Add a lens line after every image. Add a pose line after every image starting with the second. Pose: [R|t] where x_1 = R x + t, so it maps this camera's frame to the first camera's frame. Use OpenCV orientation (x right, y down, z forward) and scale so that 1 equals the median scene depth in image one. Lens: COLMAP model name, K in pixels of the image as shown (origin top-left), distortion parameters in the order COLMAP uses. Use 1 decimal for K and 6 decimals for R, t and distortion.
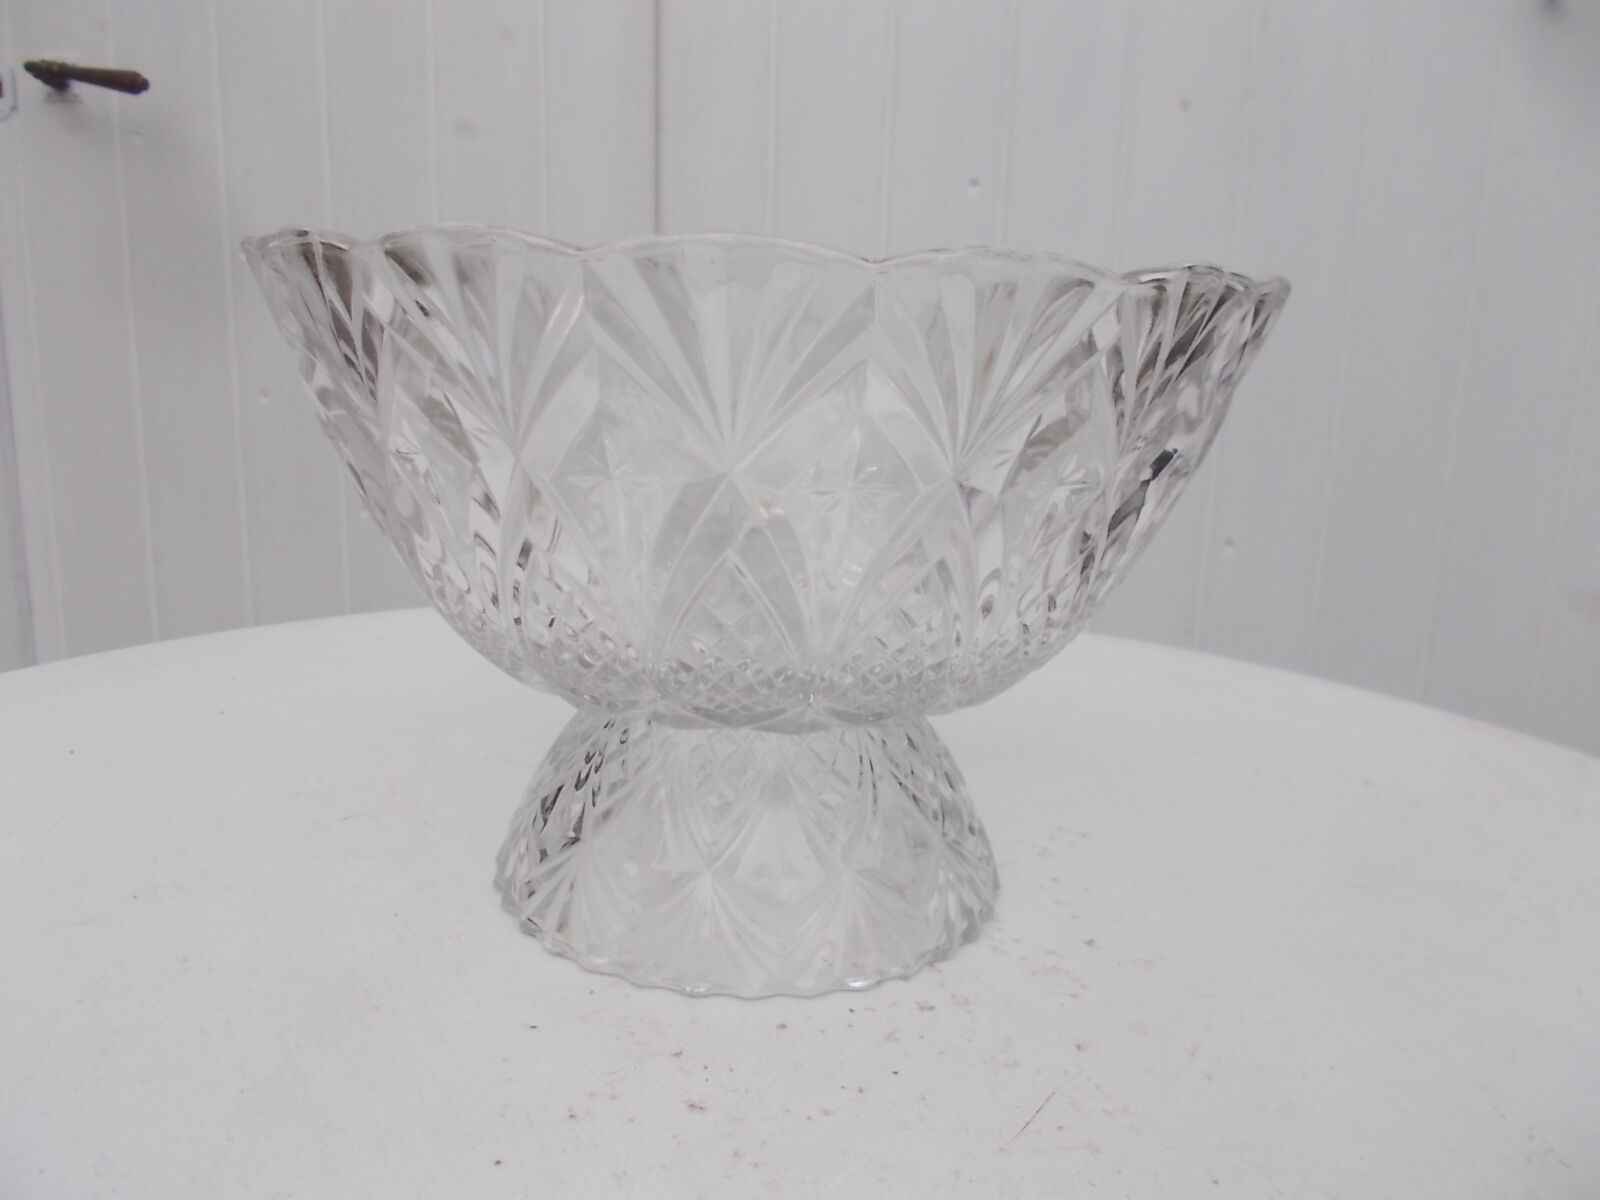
lens RADIAL K [[1220.5, 0, 801.2], [0, 1220.5, 594.2], [0, 0, 1]] dist [0.002390, -0.011361]
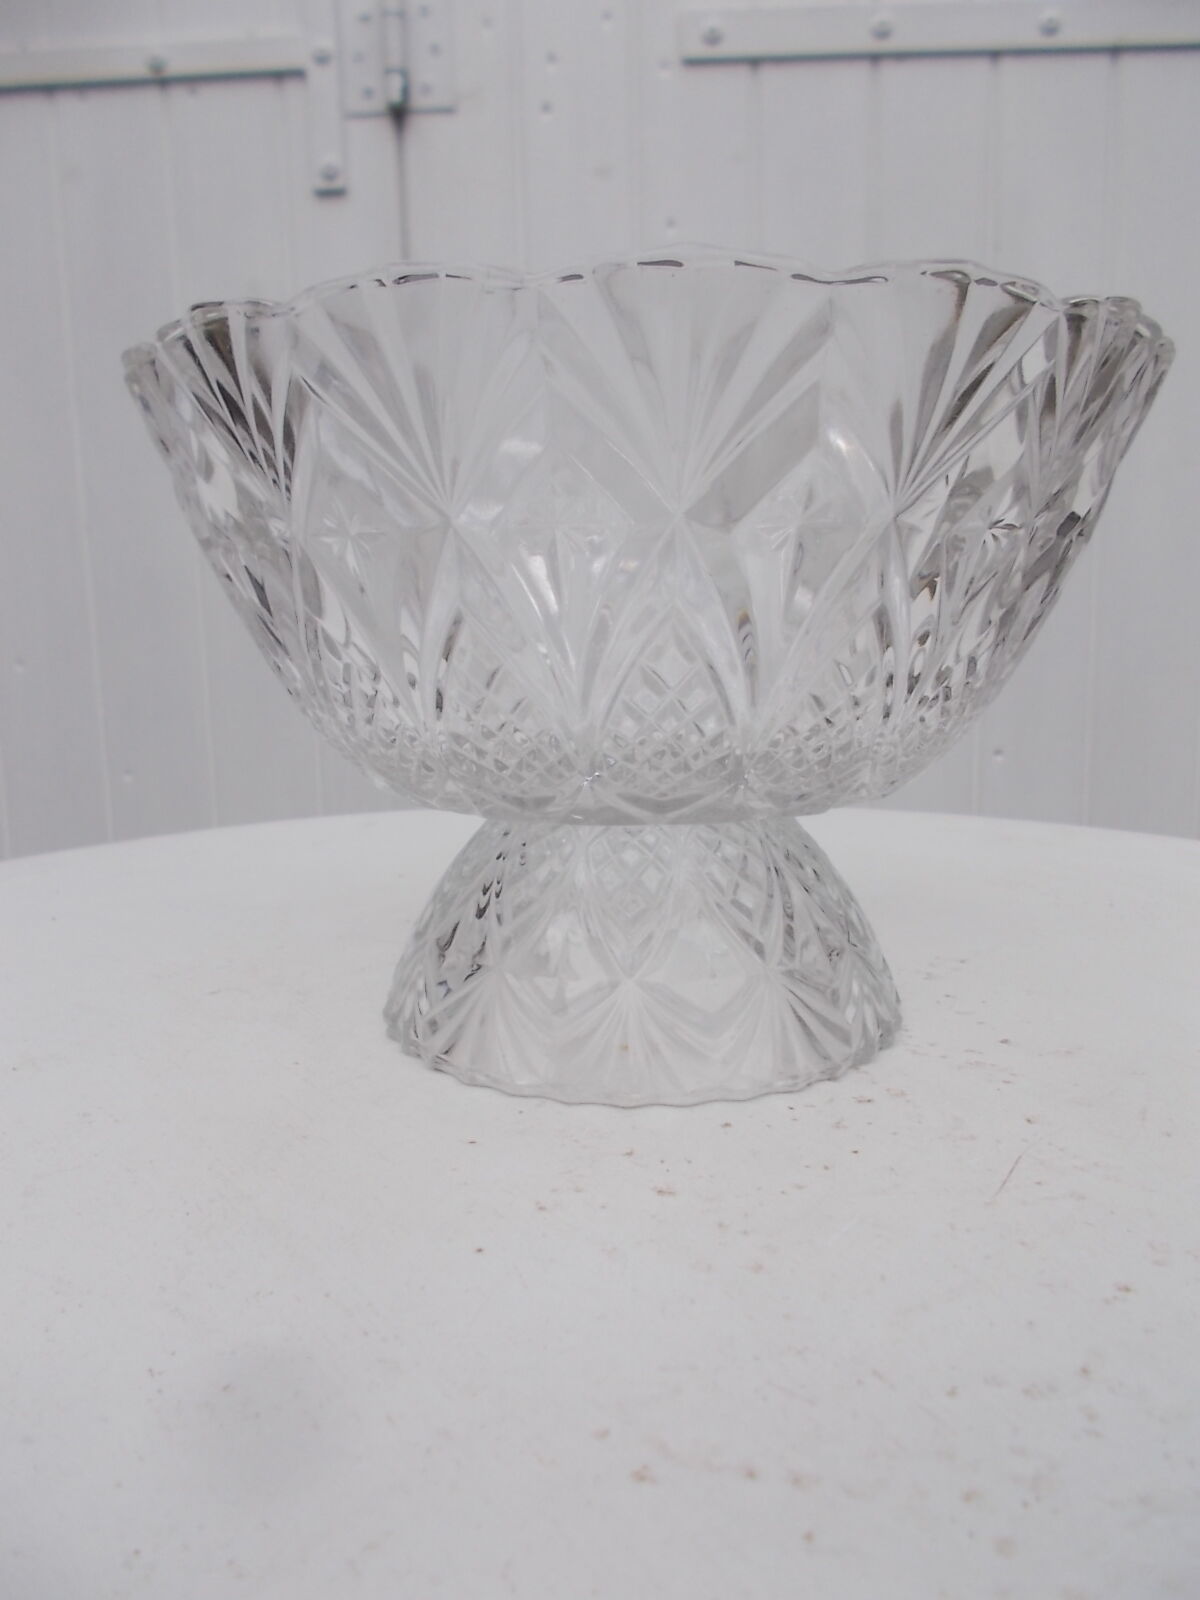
lens RADIAL K [[1220.5, 0, 601.3], [0, 1220.5, 803.3], [0, 0, 1]] dist [0.002390, -0.011361]
pose [[0.996820, -0.063191, 0.048546, -0.131906], [0.065507, 0.996711, -0.047699, 0.125824], [-0.045372, 0.050727, 0.997681, 0.019567]]
